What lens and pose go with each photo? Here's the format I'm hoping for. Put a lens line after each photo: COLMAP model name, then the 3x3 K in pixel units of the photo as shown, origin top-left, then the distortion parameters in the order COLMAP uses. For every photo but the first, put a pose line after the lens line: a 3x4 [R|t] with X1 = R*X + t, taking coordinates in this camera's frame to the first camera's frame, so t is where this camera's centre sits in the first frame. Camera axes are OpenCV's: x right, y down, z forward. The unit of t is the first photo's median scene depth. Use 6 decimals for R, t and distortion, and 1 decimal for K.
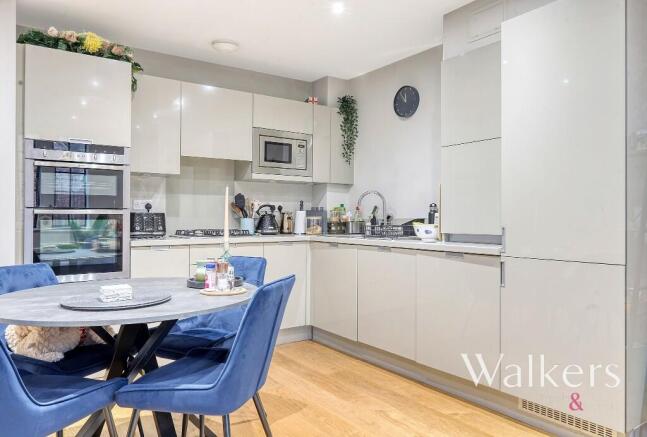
lens RADIAL K [[472.2, 0, 326.0], [0, 472.2, 217.4], [0, 0, 1]] dist [0.007721, -0.004024]
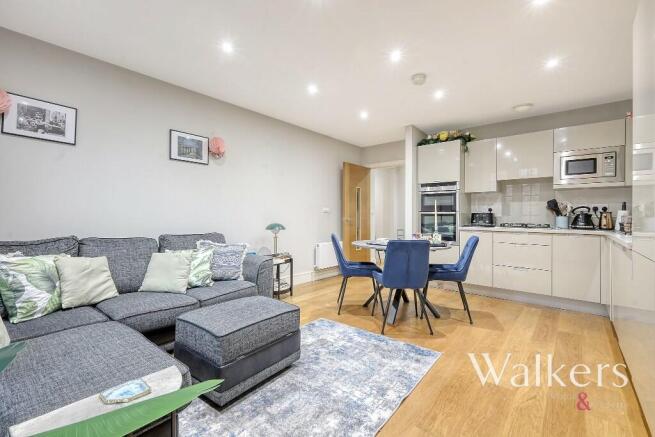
lens RADIAL K [[282.5, 0, 323.1], [0, 282.5, 217.9], [0, 0, 1]] dist [0.007624, -0.000480]
pose [[0.227175, 0.006532, -0.973832, 0.557542], [-0.009101, 0.999948, 0.004584, 0.009138], [0.973811, 0.007821, 0.227223, 0.131645]]
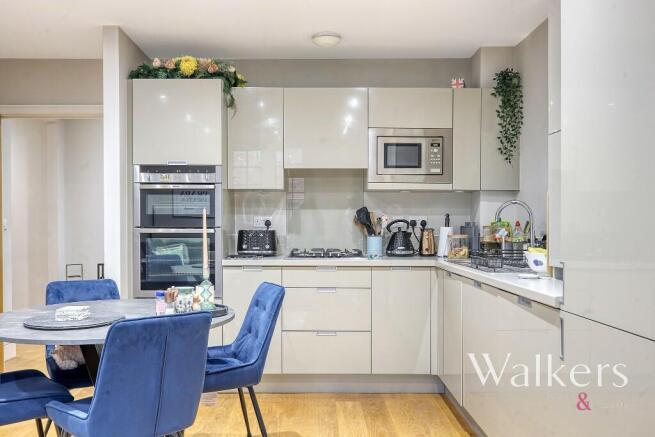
lens RADIAL K [[555.6, 0, 306.2], [0, 555.6, 228.9], [0, 0, 1]] dist [-0.002376, 0.005097]
pose [[0.810868, 0.002826, -0.585223, 0.352255], [-0.000088, 0.999989, 0.004707, -0.017998], [0.585230, -0.003765, 0.810859, 0.144610]]
